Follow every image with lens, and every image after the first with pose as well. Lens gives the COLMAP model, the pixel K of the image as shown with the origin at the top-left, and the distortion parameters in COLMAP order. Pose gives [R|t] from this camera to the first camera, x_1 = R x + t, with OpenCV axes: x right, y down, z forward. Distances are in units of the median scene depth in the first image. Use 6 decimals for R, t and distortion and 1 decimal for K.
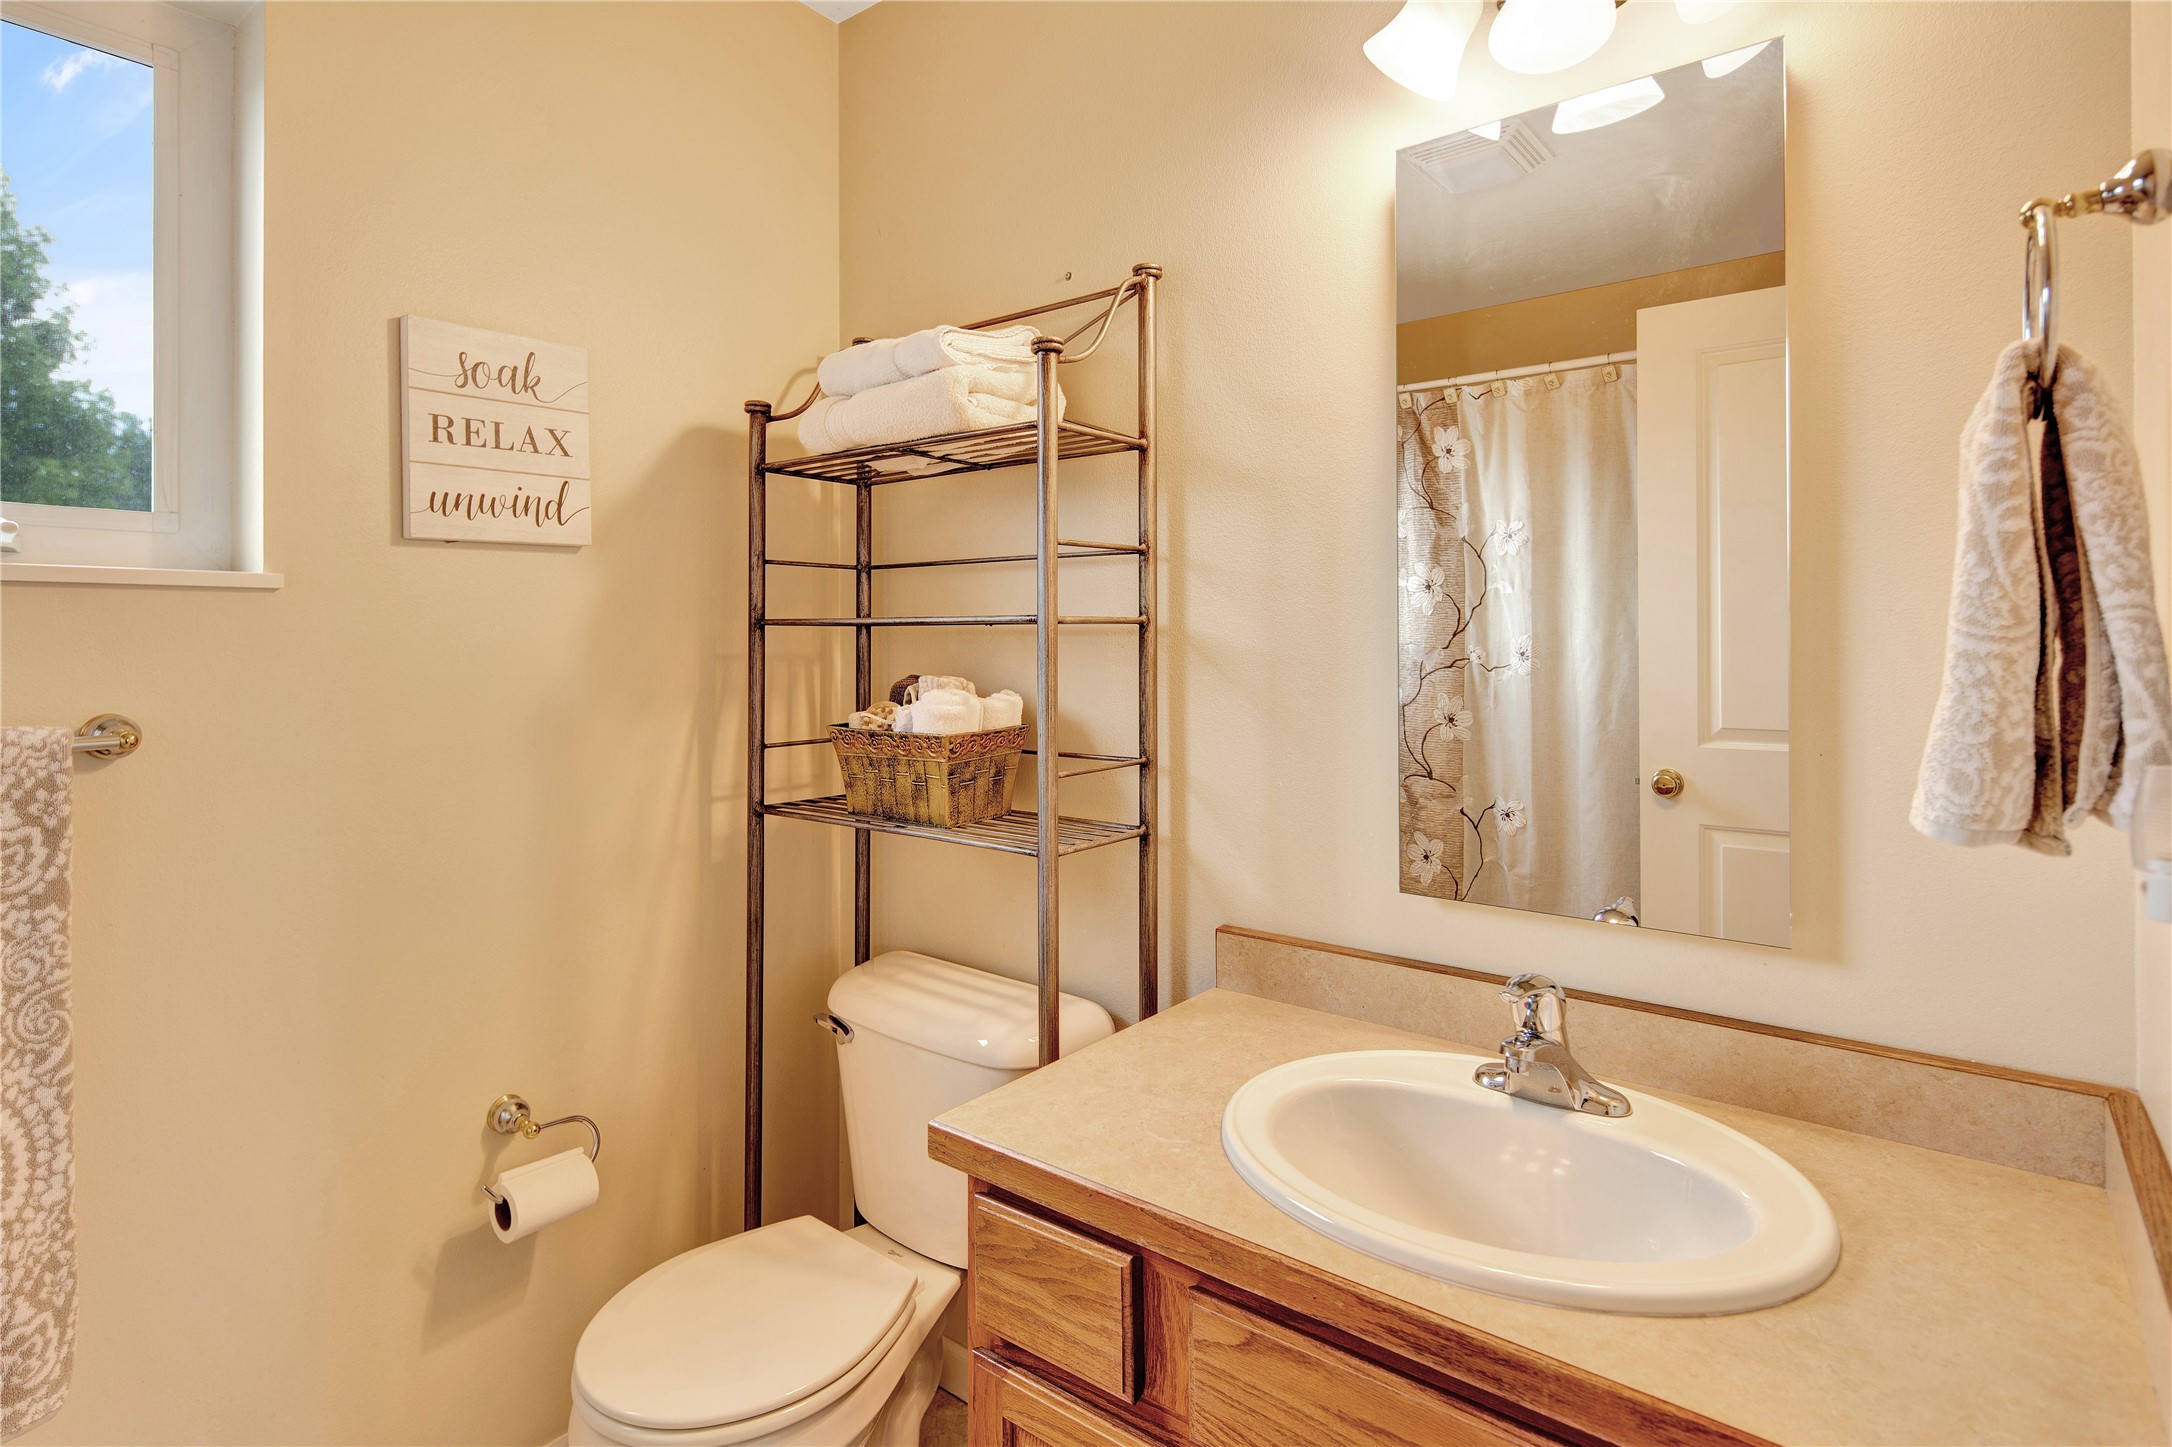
lens RADIAL K [[1160.2, 0, 1086.5], [0, 1160.2, 633.9], [0, 0, 1]] dist [0.001863, -0.000790]
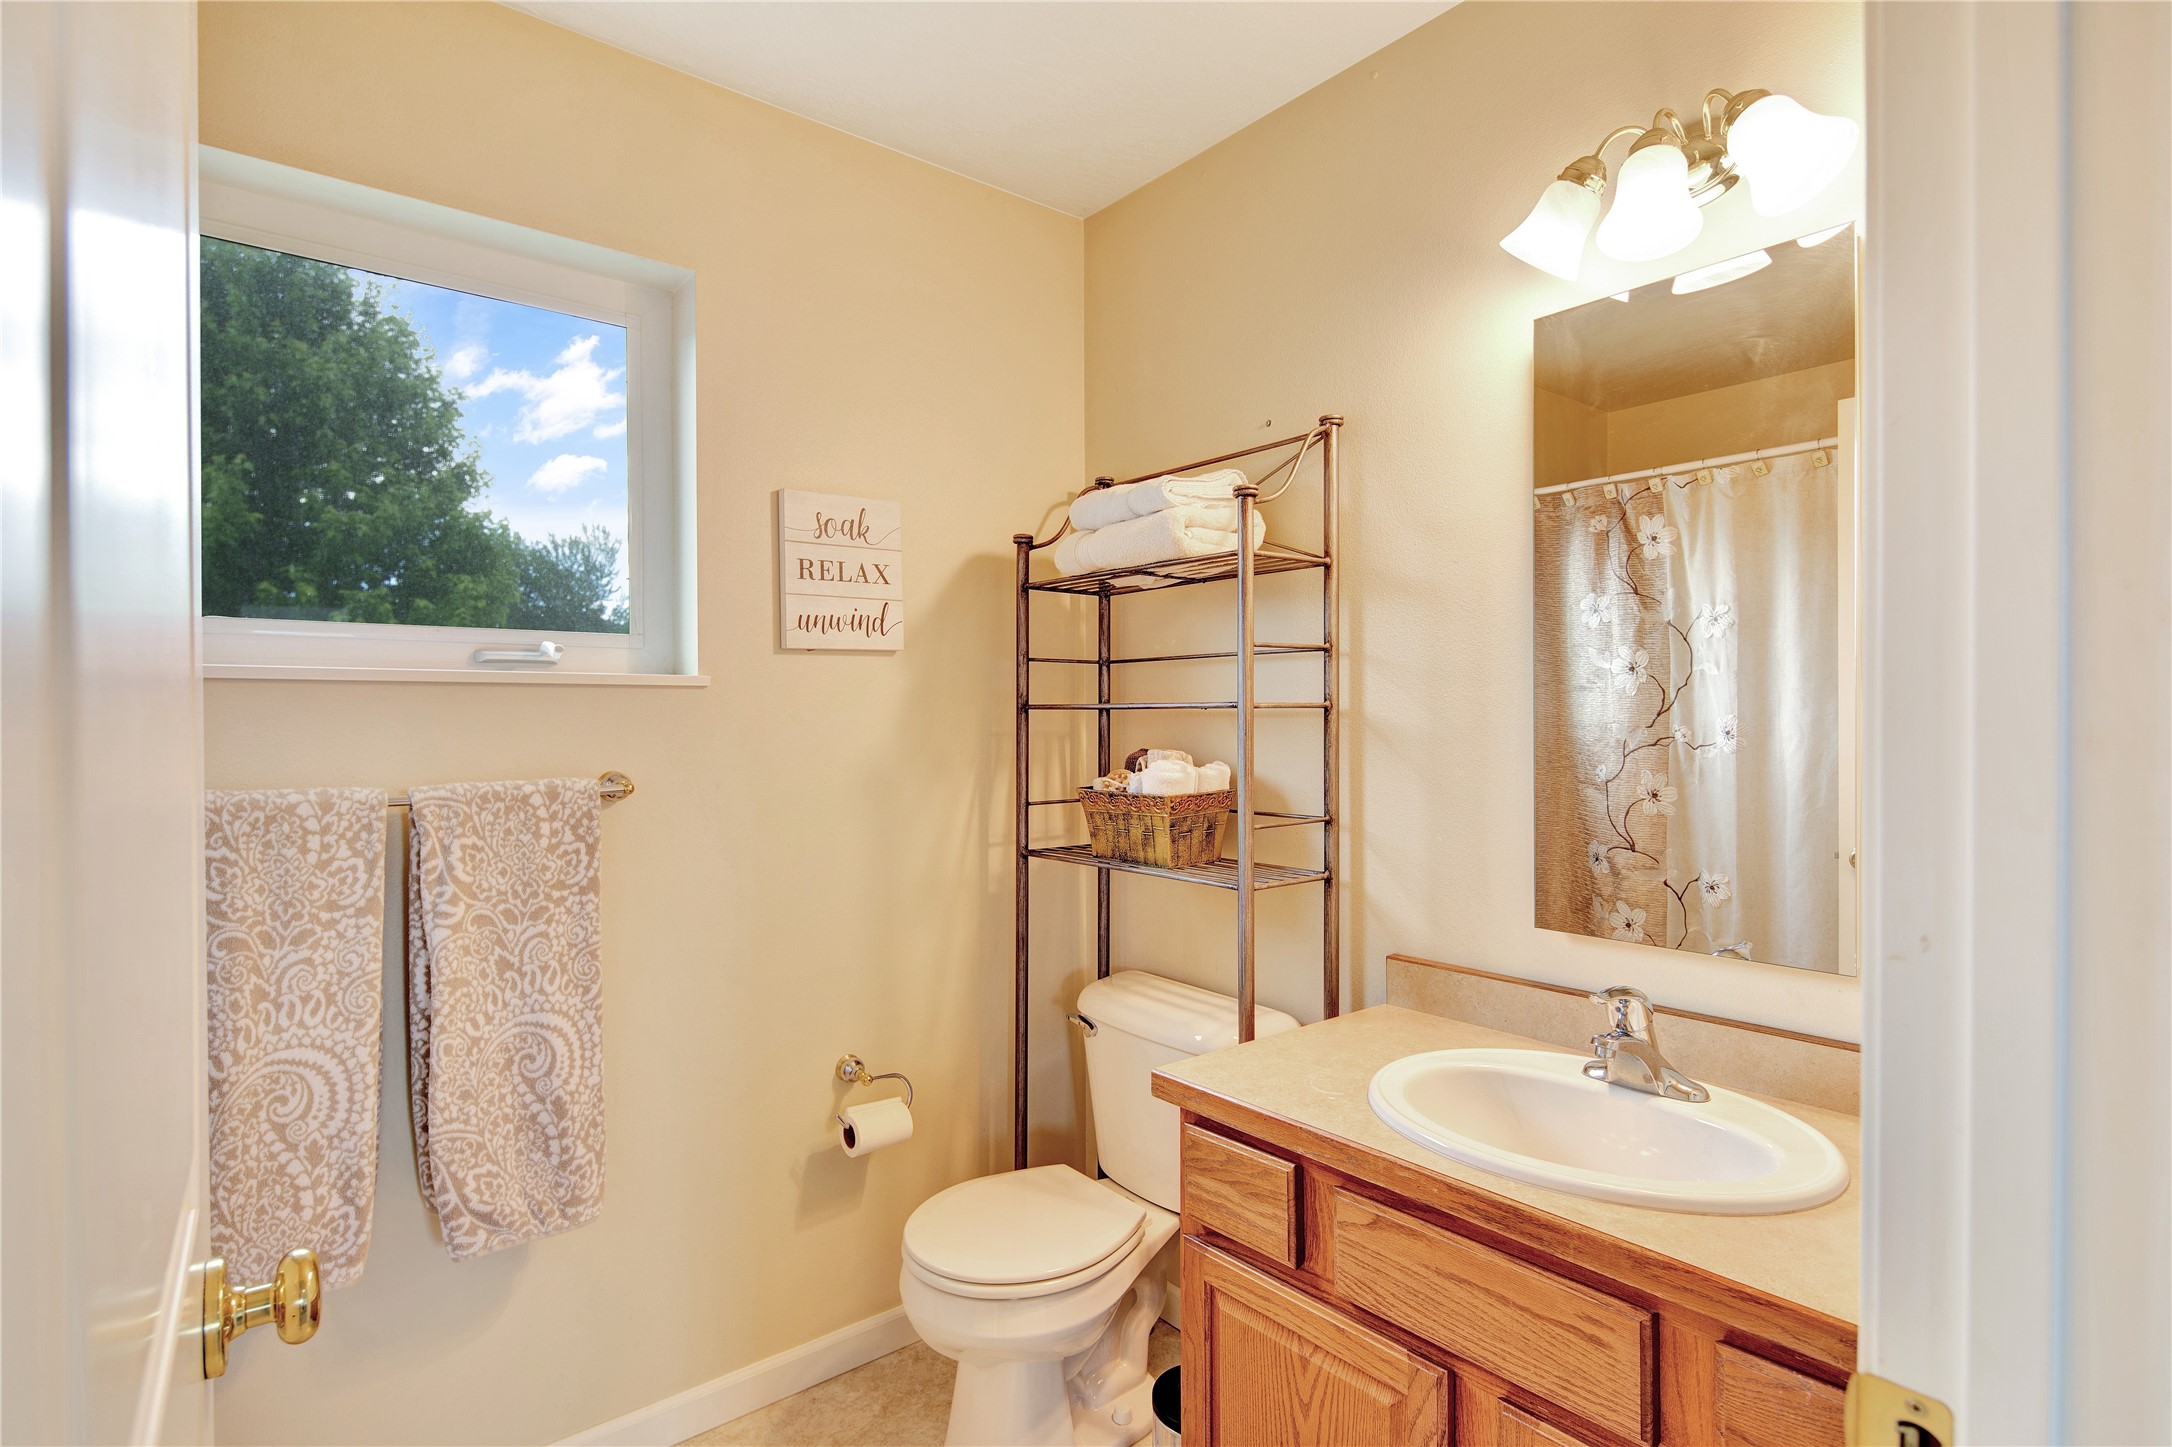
lens RADIAL K [[1071.3, 0, 1091.2], [0, 1071.3, 723.3], [0, 0, 1]] dist [0.004437, -0.001185]
pose [[0.979814, 0.000396, -0.199913, 0.032750], [0.001524, 0.999954, 0.009454, -0.003860], [0.199907, -0.009568, 0.979768, -0.177021]]
